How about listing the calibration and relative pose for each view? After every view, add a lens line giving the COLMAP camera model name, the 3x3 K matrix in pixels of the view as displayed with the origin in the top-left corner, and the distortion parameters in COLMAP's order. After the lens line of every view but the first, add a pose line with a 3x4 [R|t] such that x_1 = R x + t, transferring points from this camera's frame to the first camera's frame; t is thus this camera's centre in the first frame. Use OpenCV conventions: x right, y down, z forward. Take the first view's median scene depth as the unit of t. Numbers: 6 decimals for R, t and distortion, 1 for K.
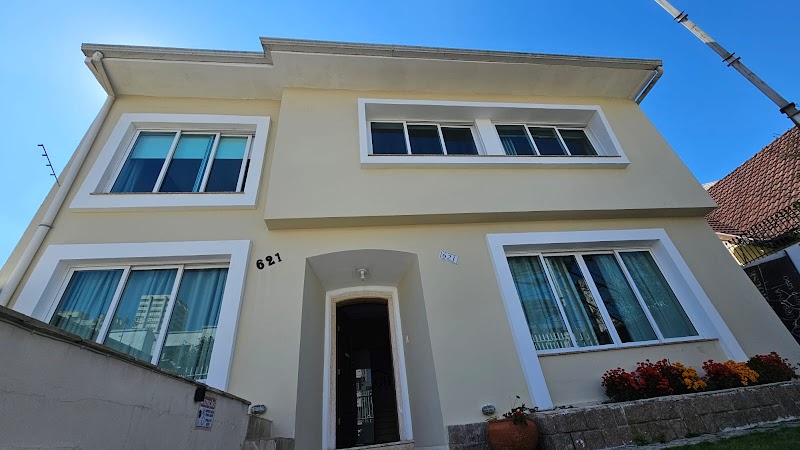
lens RADIAL K [[325.9, 0, 399.6], [0, 325.9, 225.8], [0, 0, 1]] dist [-0.002078, -0.000163]
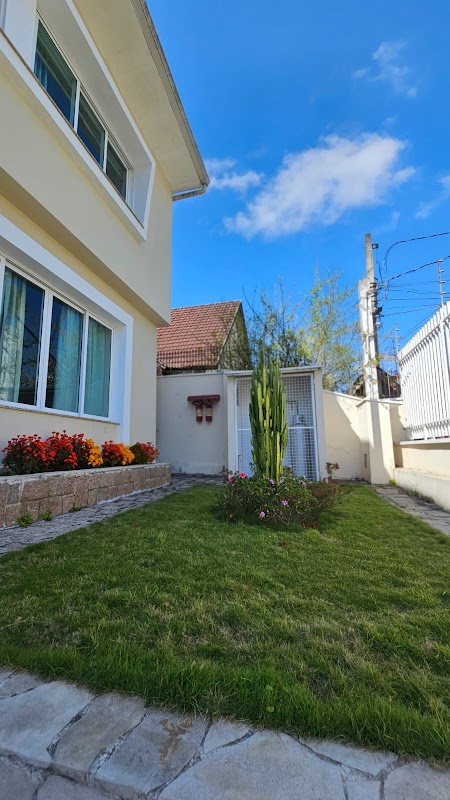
lens RADIAL K [[325.9, 0, 220.1], [0, 325.9, 401.5], [0, 0, 1]] dist [-0.002078, -0.000163]
pose [[0.356457, 0.244255, 0.901819, 0.094913], [-0.532466, 0.846244, -0.018738, 0.136287], [-0.767736, -0.473509, 0.431707, 0.332061]]
